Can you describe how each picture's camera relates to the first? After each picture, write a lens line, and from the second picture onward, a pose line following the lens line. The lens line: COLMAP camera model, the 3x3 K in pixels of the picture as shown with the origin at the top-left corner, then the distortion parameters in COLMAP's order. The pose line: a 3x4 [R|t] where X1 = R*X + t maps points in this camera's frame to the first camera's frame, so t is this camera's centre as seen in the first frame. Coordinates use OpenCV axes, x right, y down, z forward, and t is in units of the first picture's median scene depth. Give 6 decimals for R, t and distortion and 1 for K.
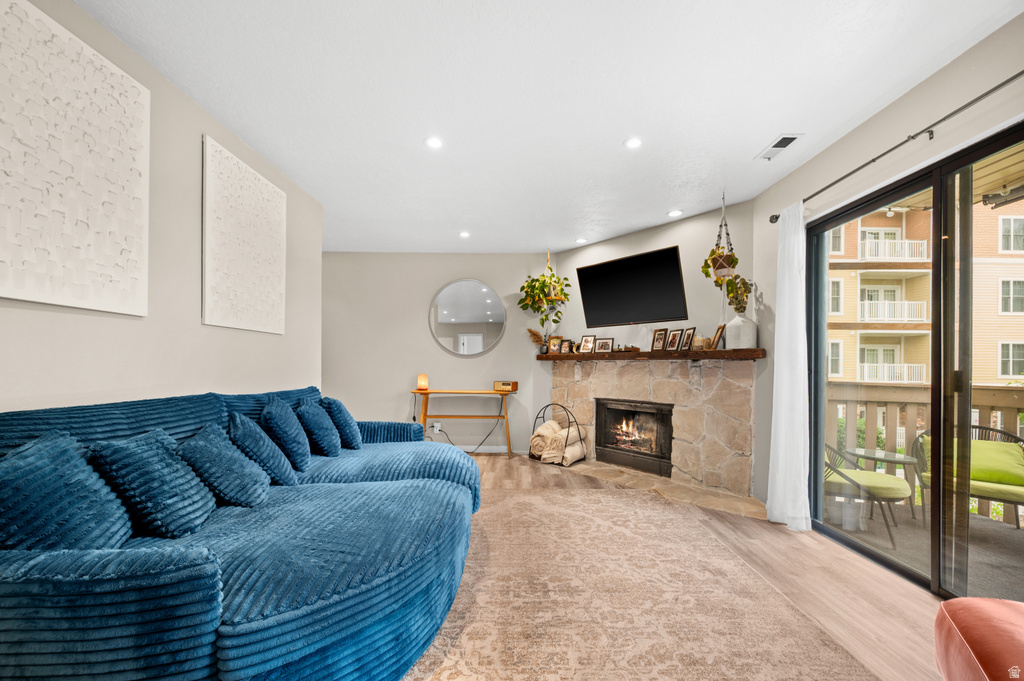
lens RADIAL K [[414.8, 0, 519.1], [0, 414.8, 365.1], [0, 0, 1]] dist [0.001201, -0.000459]
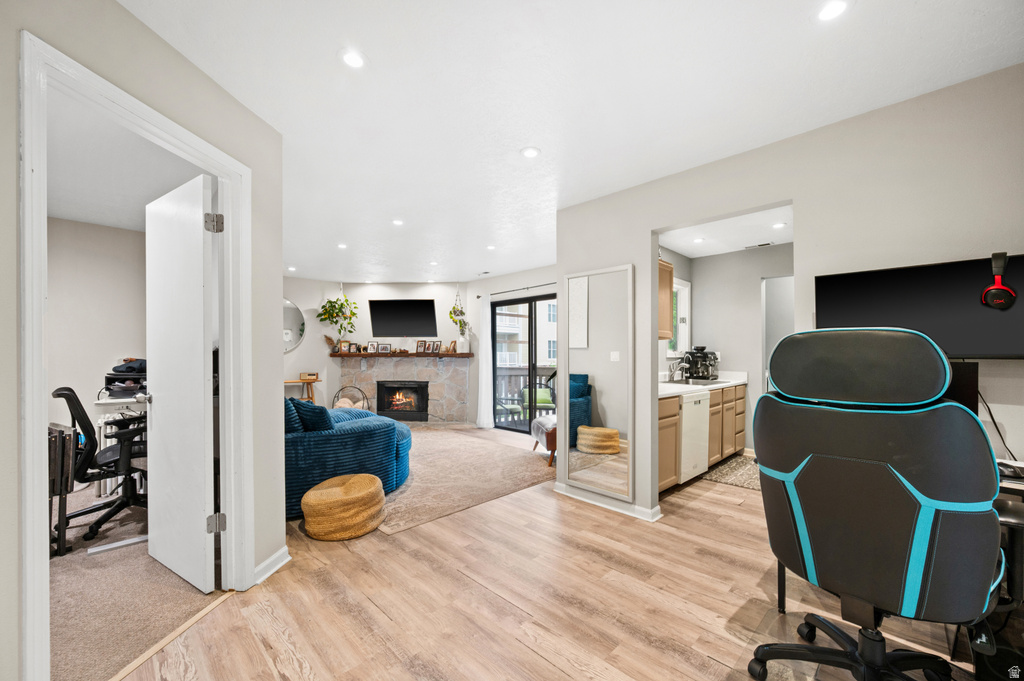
lens RADIAL K [[414.8, 0, 507.1], [0, 414.8, 346.8], [0, 0, 1]] dist [0.001201, -0.000459]
pose [[0.726098, 0.004216, 0.687578, -0.641374], [0.002117, 0.999963, -0.008367, -0.044090], [-0.687588, 0.007531, 0.726062, -0.584285]]
